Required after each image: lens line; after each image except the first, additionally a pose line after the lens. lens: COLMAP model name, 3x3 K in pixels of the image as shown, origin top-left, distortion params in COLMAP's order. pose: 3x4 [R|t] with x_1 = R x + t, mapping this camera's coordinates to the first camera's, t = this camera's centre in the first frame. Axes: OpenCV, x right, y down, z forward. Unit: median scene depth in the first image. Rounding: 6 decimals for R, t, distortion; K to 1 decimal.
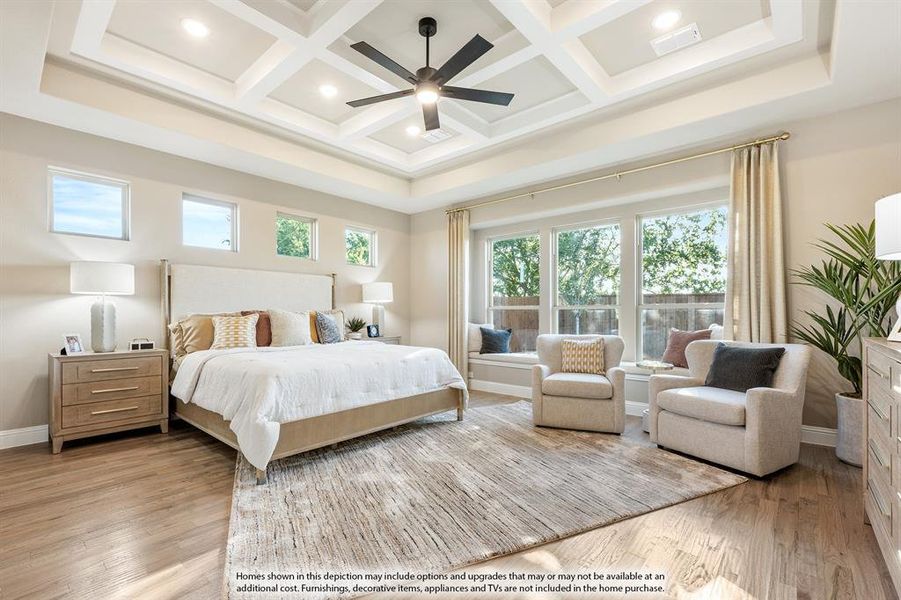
lens RADIAL K [[375.9, 0, 442.6], [0, 375.9, 301.2], [0, 0, 1]] dist [-0.001274, -0.000273]
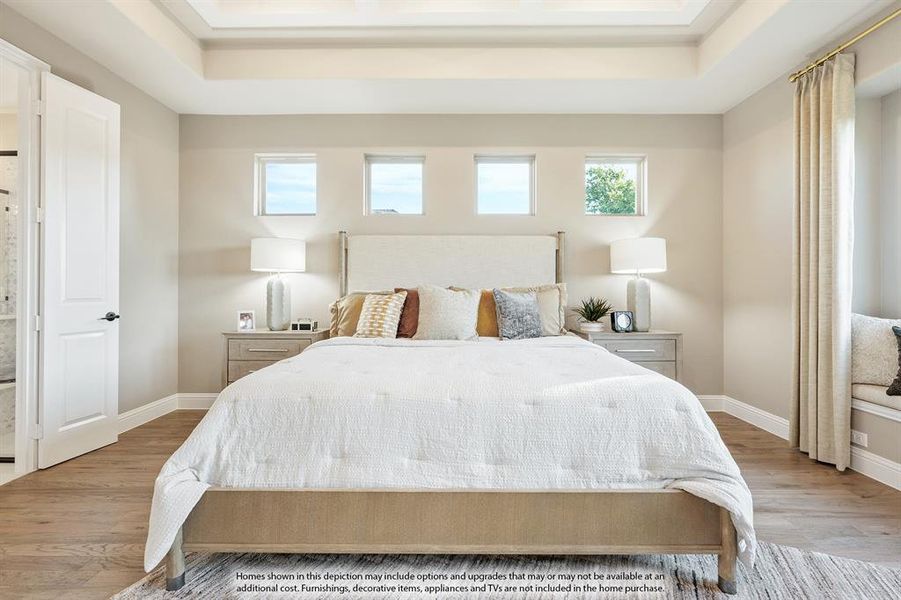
lens RADIAL K [[403.9, 0, 450.6], [0, 403.9, 285.5], [0, 0, 1]] dist [-0.001831, 0.000052]
pose [[0.671925, -0.009982, -0.740552, 0.105236], [0.021035, 0.999763, 0.005610, 0.013278], [0.740321, -0.019347, 0.671975, 0.371764]]
